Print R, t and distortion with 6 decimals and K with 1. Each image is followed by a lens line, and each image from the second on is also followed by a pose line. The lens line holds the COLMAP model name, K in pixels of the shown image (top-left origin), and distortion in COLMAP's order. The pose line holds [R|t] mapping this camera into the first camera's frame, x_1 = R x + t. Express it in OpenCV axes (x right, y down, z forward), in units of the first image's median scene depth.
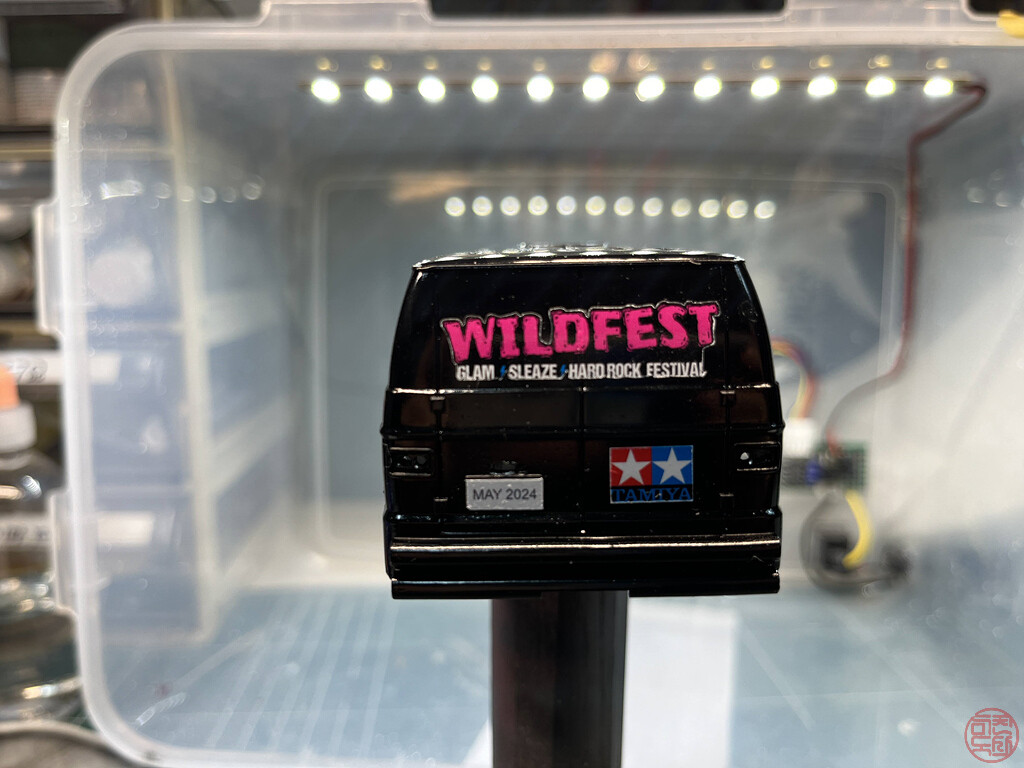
lens RADIAL K [[775.3, 0, 510.8], [0, 775.3, 408.1], [0, 0, 1]] dist [0.000498, -0.005929]
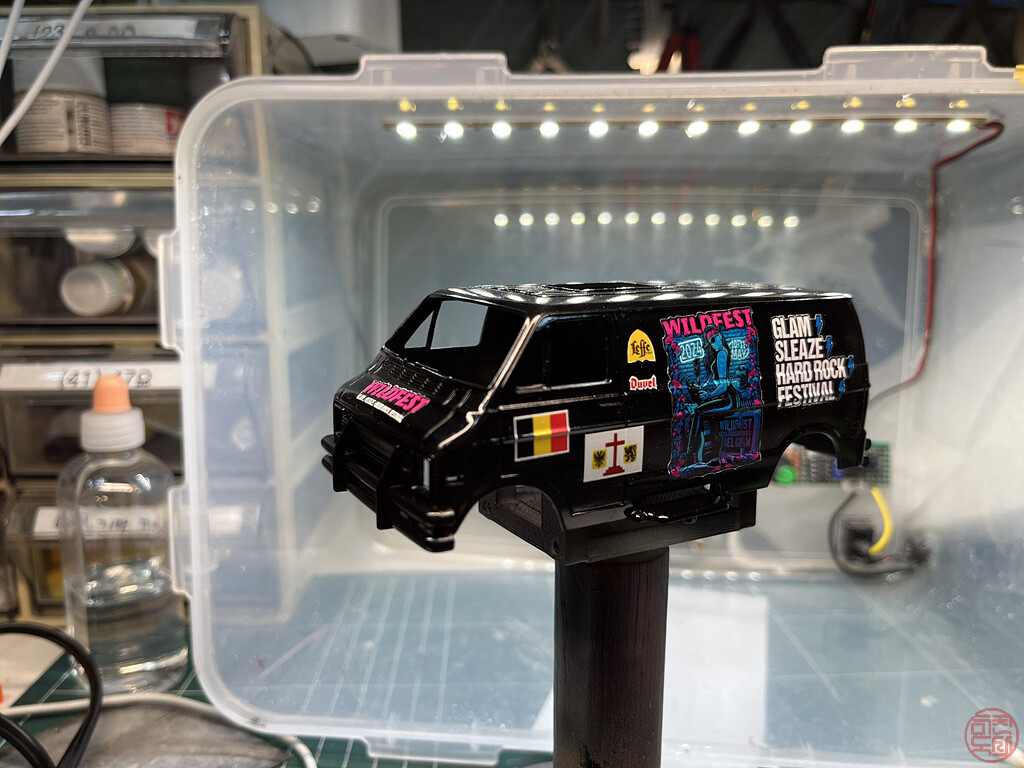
lens RADIAL K [[773.5, 0, 511.5], [0, 773.5, 395.5], [0, 0, 1]] dist [0.023269, -0.001734]
pose [[0.999897, 0.000512, -0.014353, -0.061563], [-0.000520, 1.000000, -0.000529, -0.021704], [0.014353, 0.000536, 0.999897, -0.109562]]
